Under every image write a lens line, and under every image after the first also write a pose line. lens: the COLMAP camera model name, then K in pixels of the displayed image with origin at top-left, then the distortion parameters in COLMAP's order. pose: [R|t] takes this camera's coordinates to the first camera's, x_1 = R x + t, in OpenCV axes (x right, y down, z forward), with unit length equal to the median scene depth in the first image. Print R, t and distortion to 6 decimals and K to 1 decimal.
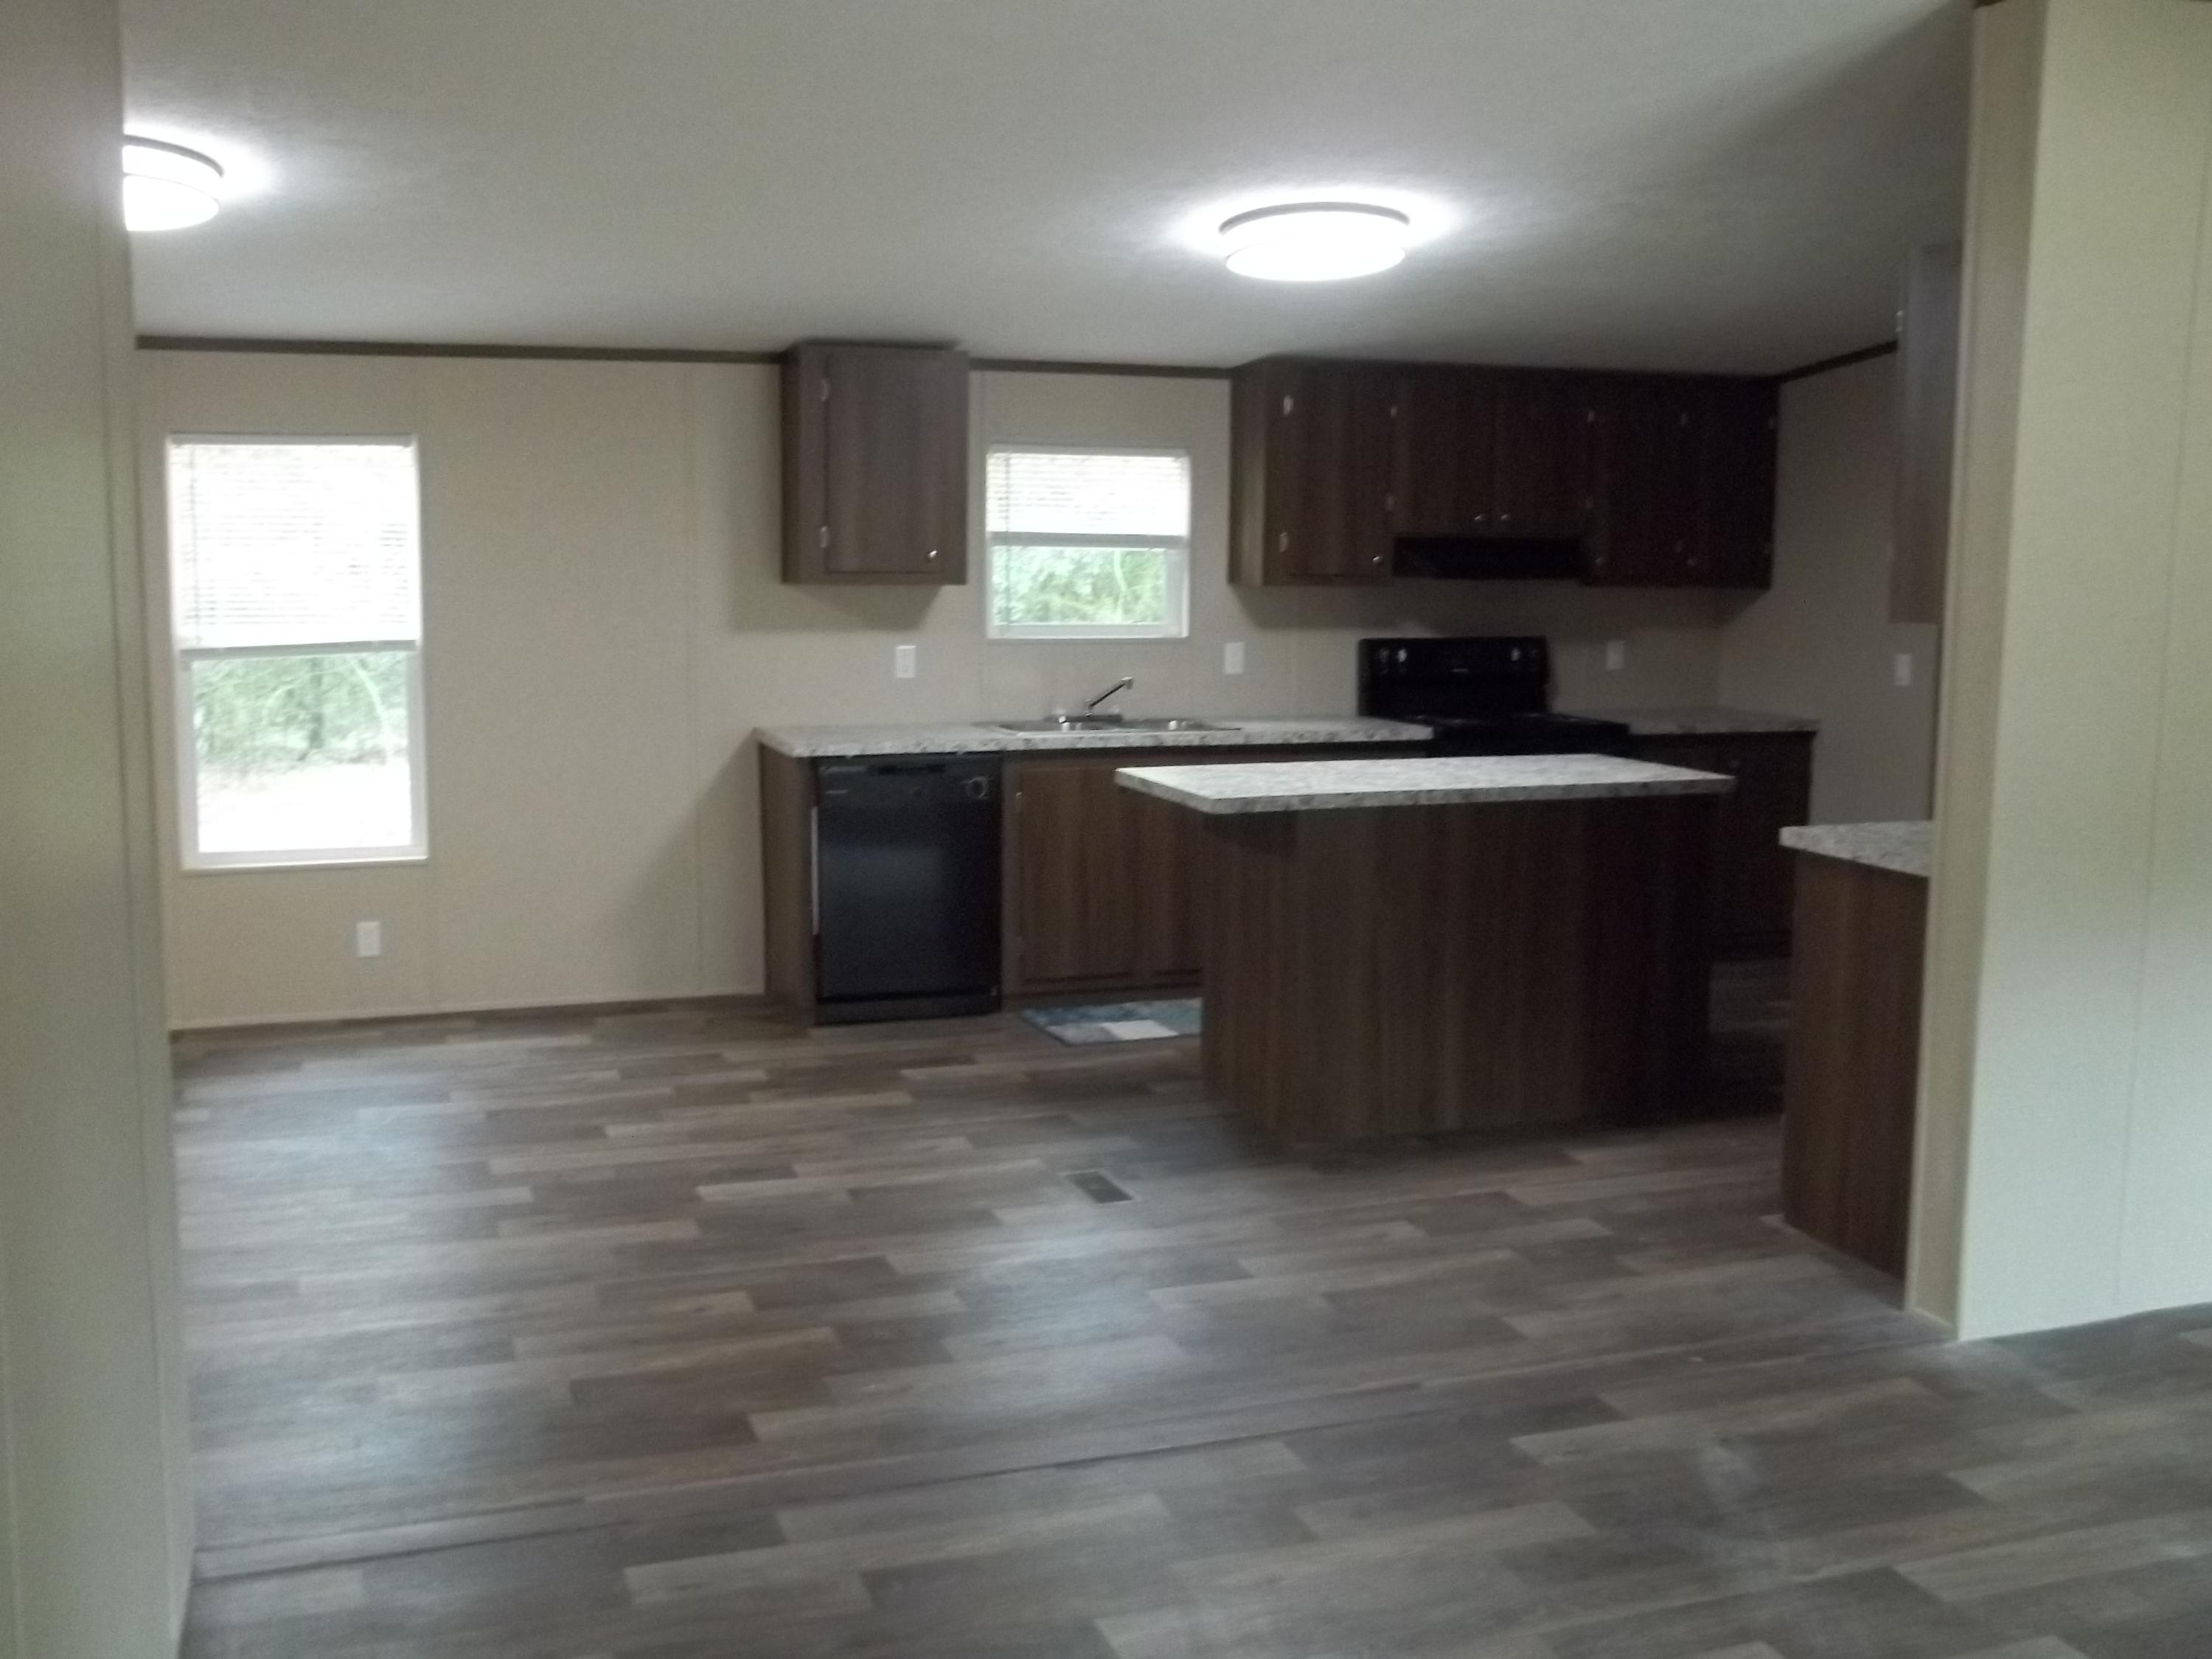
lens RADIAL K [[2199.2, 0, 1106.0], [0, 2199.2, 829.5], [0, 0, 1]] dist [-0.104790, 0.156713]
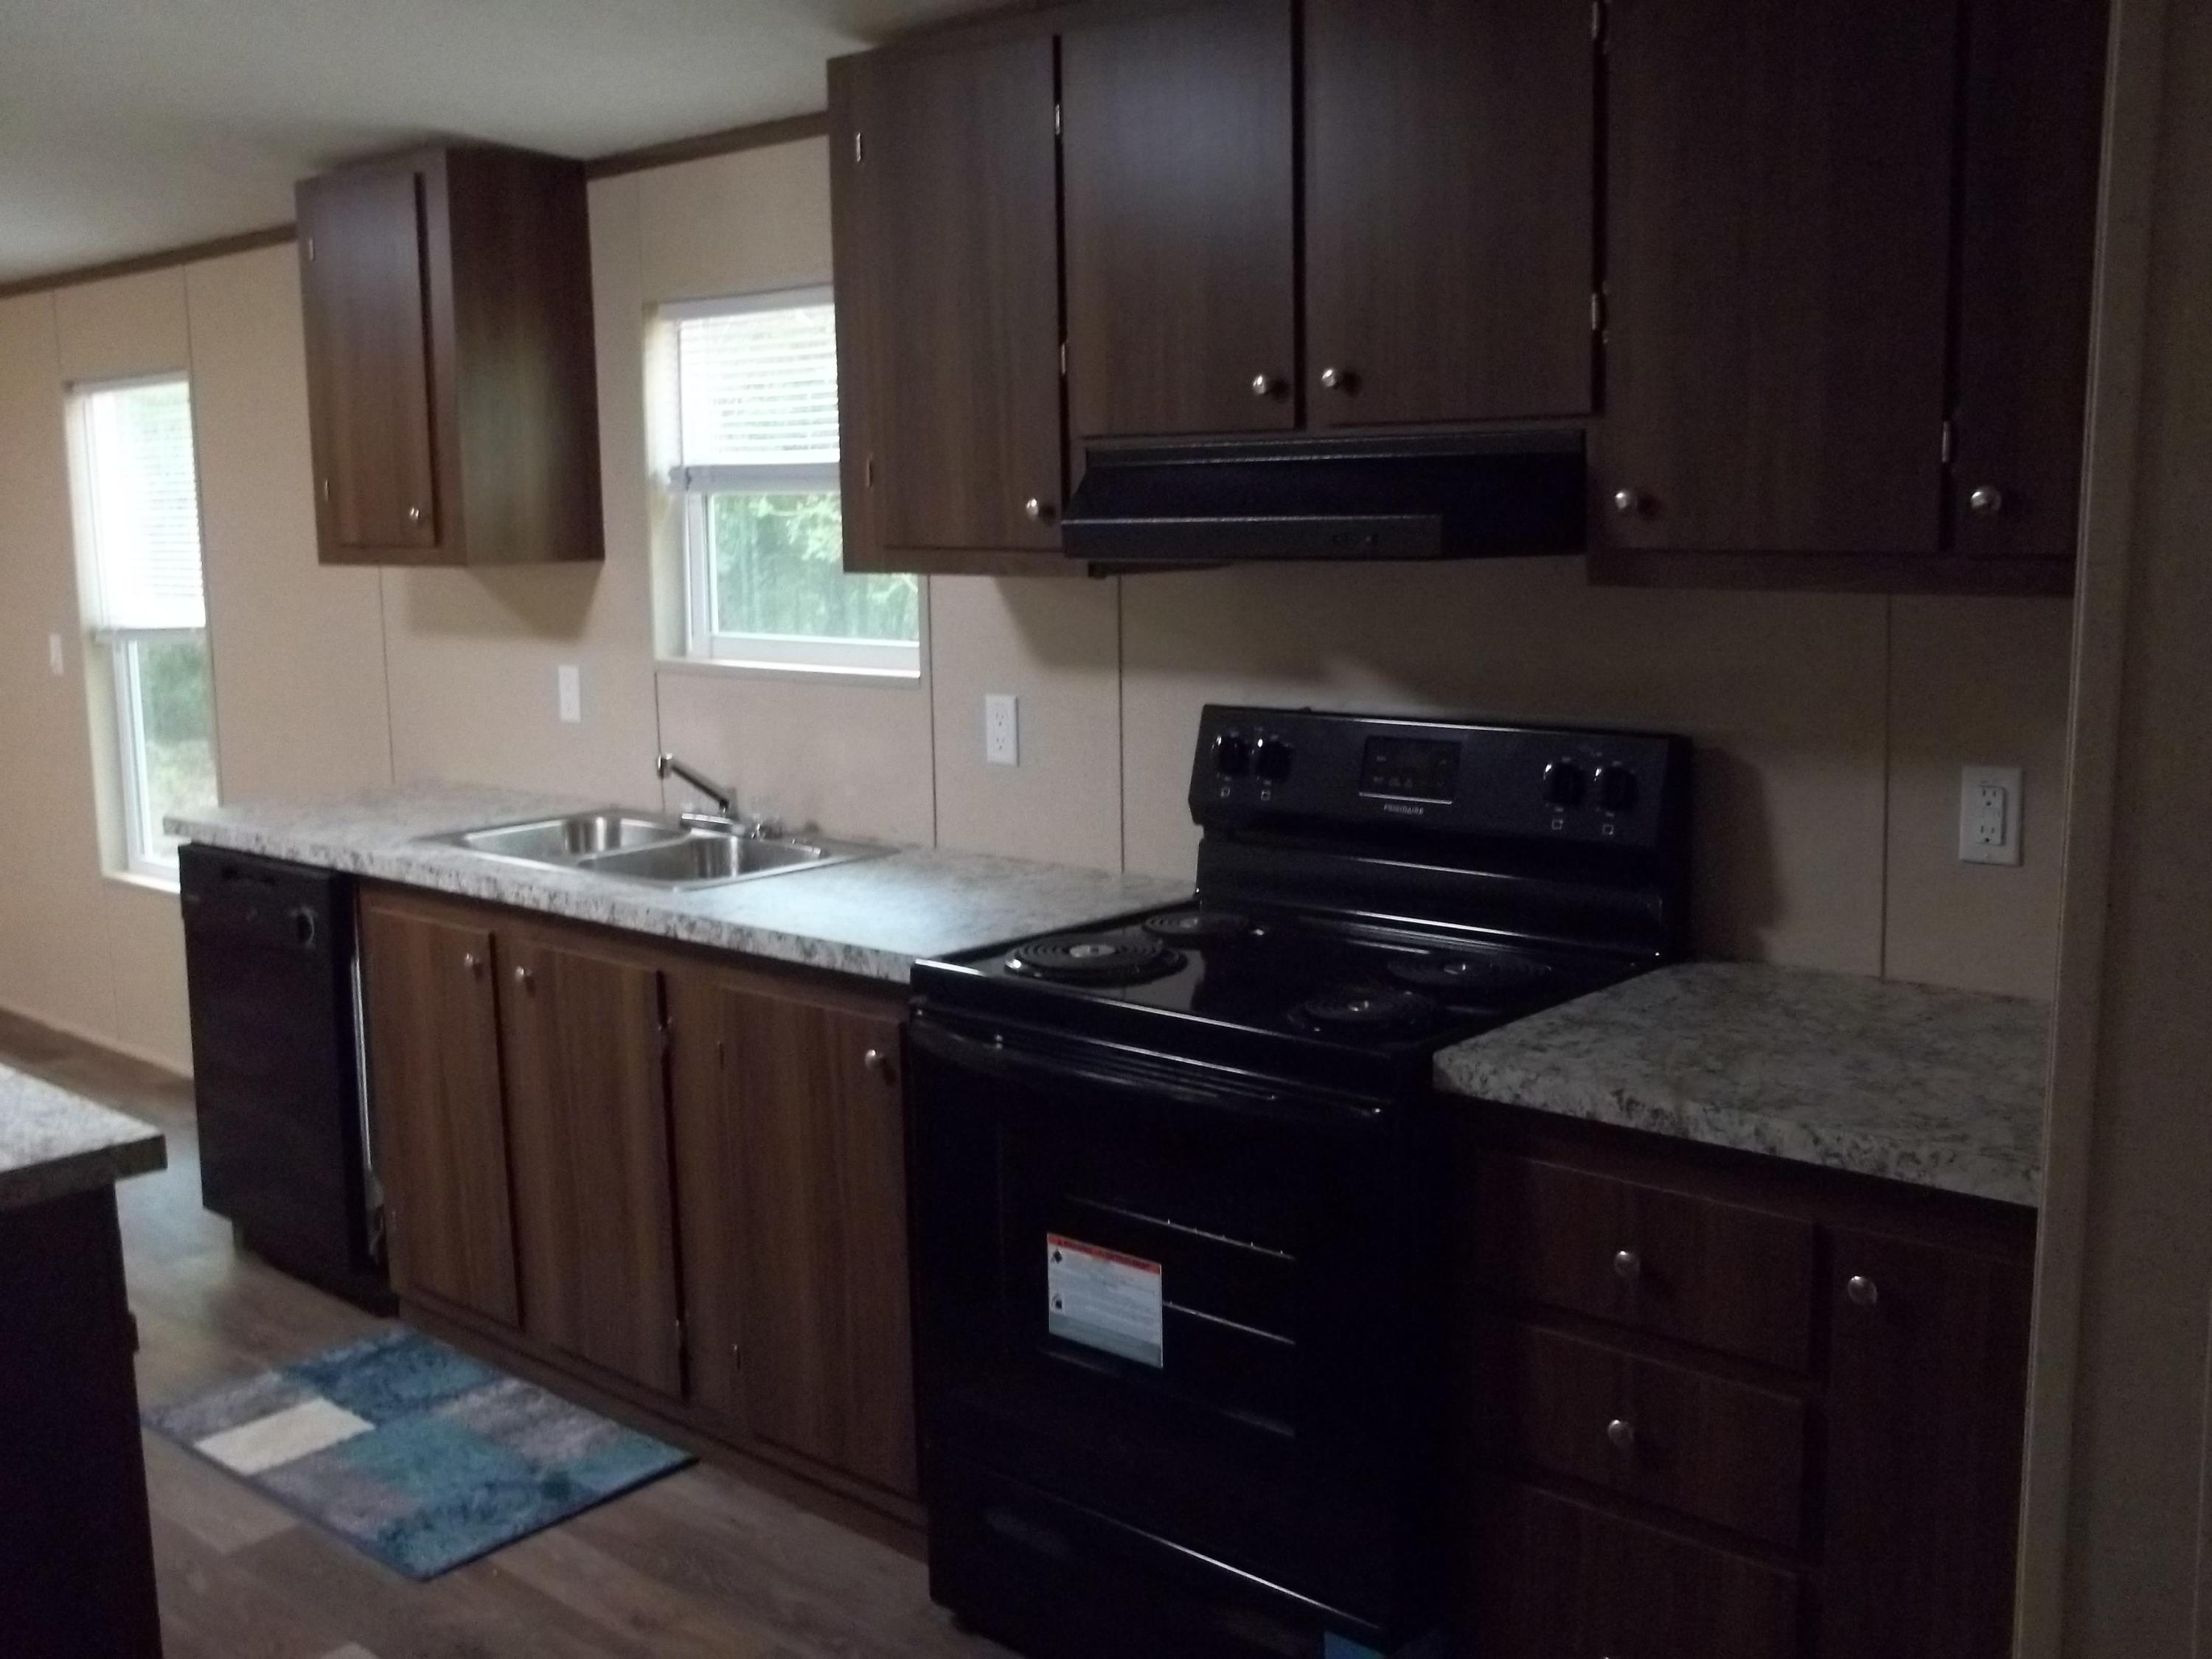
lens RADIAL K [[2199.2, 0, 1106.0], [0, 2199.2, 829.5], [0, 0, 1]] dist [-0.104790, 0.156713]
pose [[0.467429, 0.120274, -0.875811, 0.517647], [-0.090582, 0.992003, 0.087886, -0.109820], [0.879378, 0.038252, 0.474586, 0.890170]]
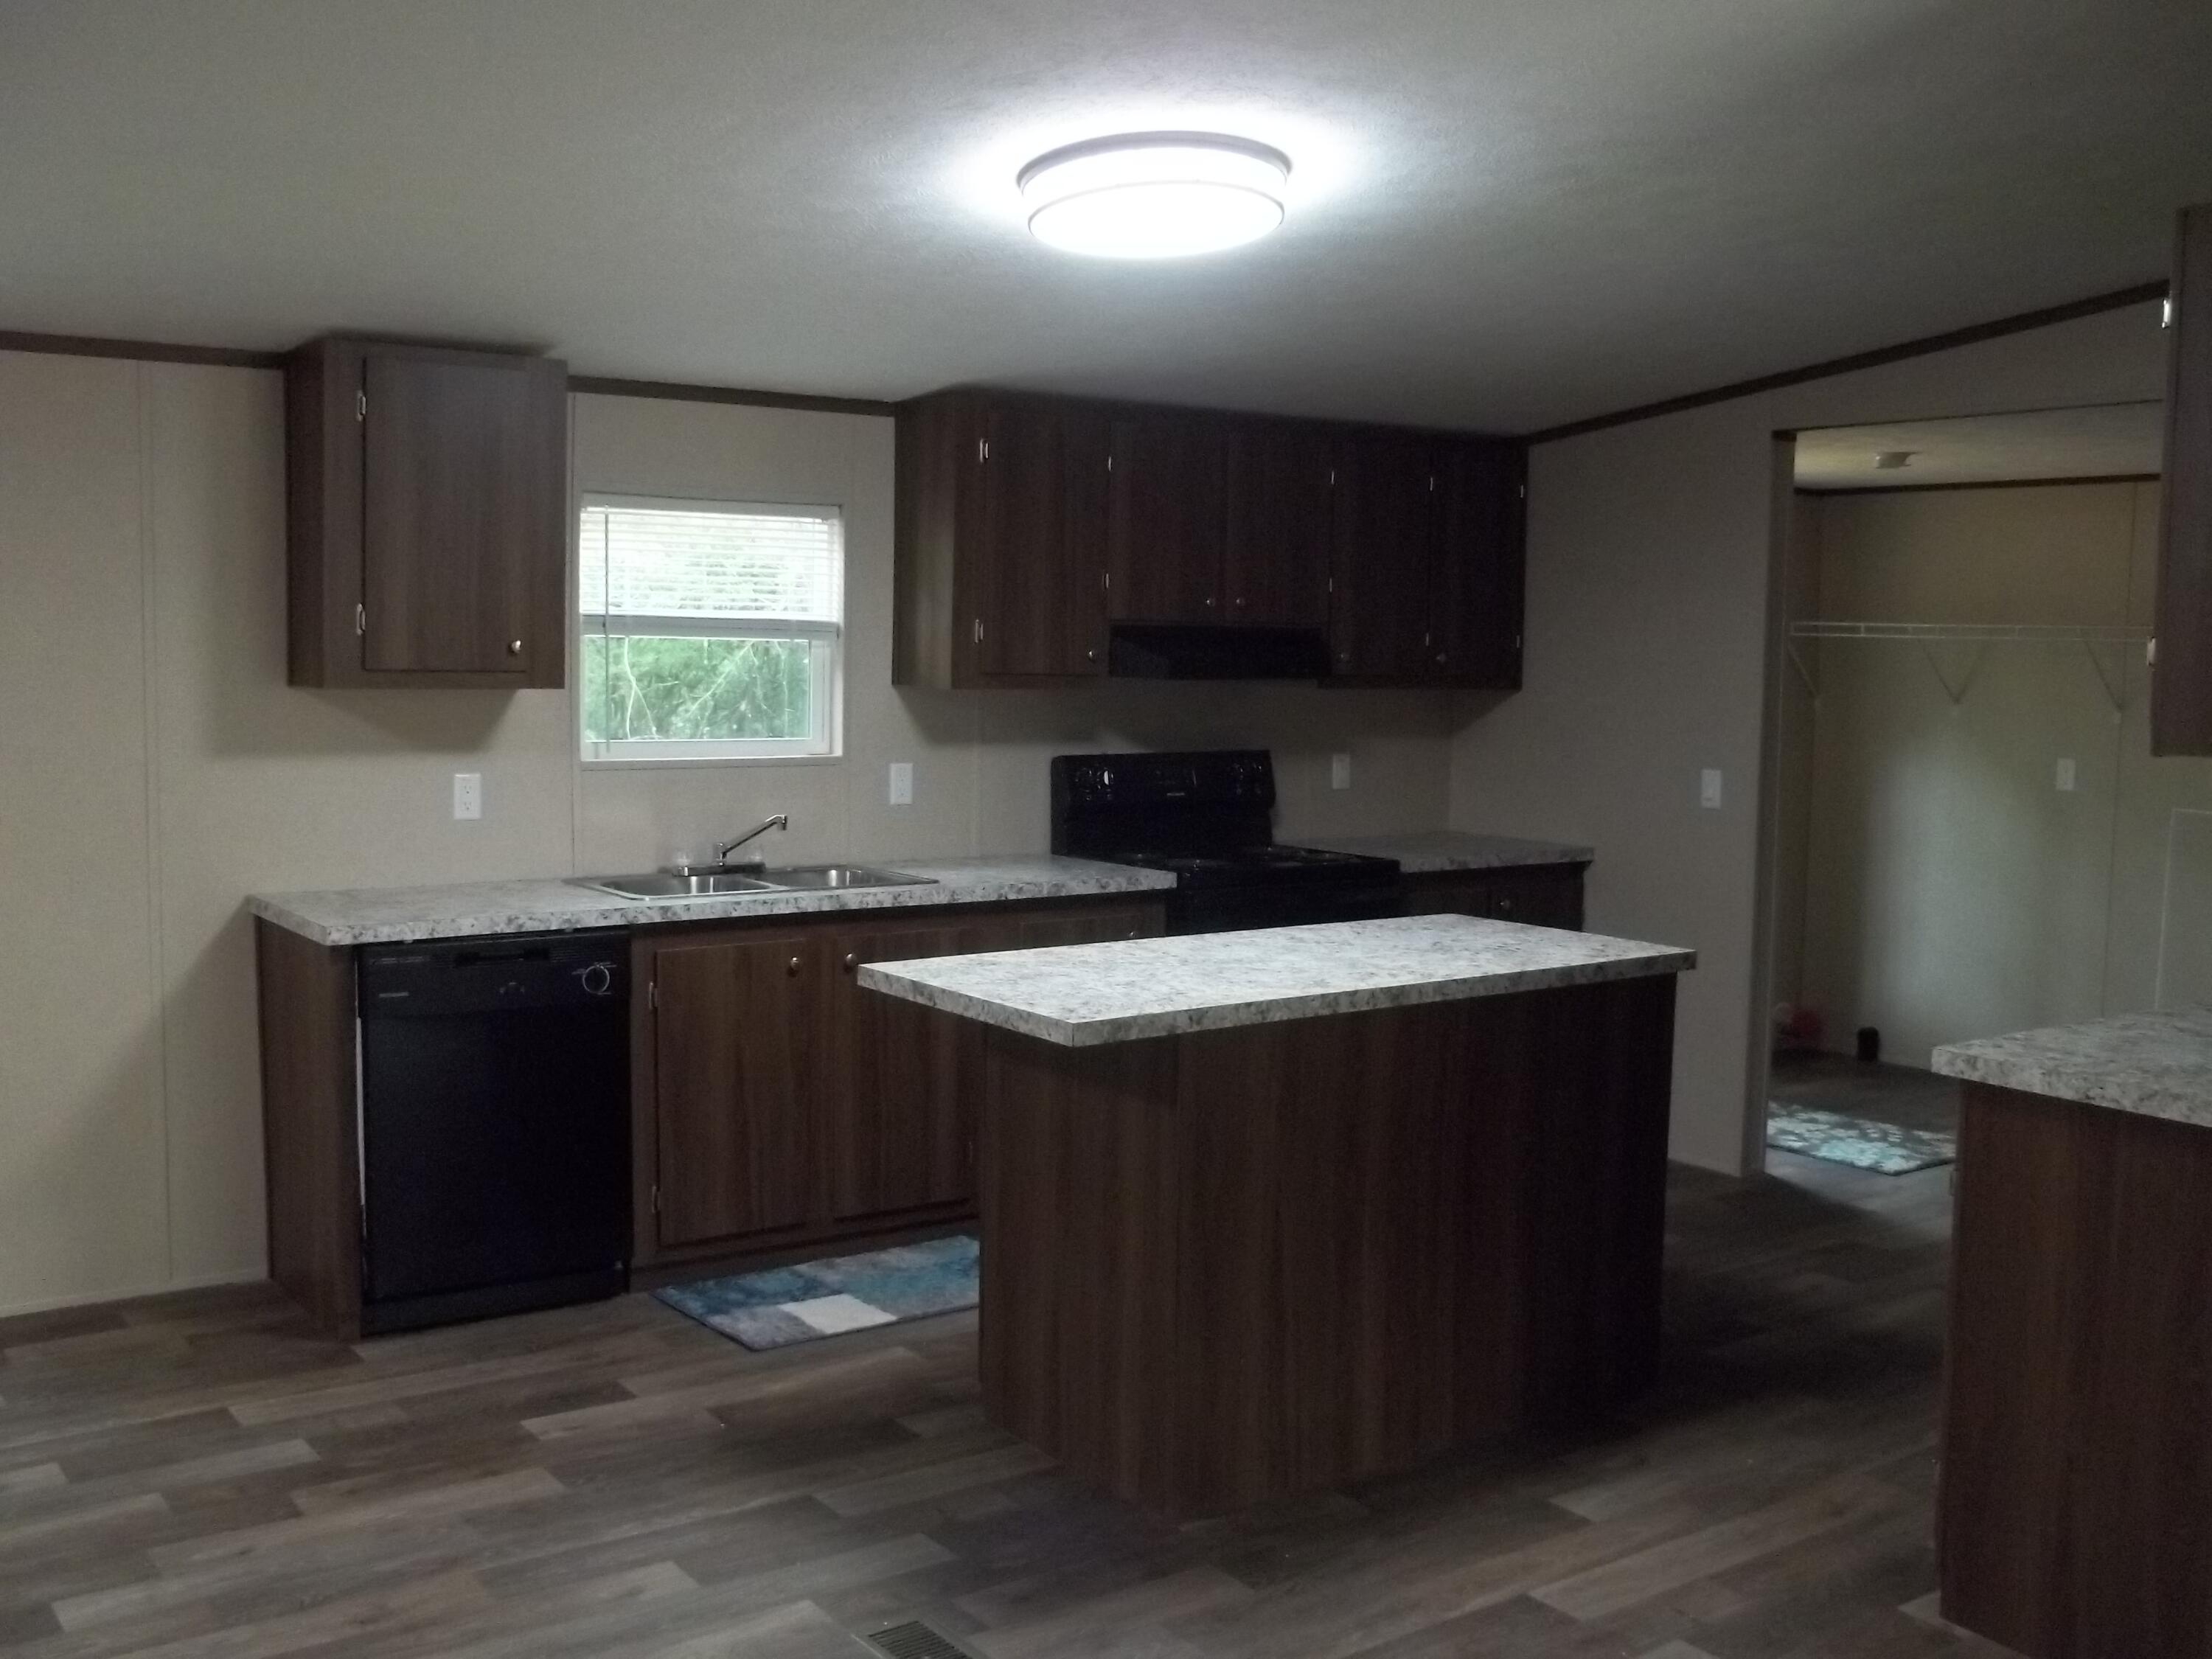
lens RADIAL K [[2199.2, 0, 1106.0], [0, 2199.2, 829.5], [0, 0, 1]] dist [-0.104790, 0.156713]
pose [[0.962380, -0.015914, 0.271240, -0.088179], [0.027014, 0.998941, -0.037241, -0.035403], [-0.270360, 0.043168, 0.961791, 0.278631]]
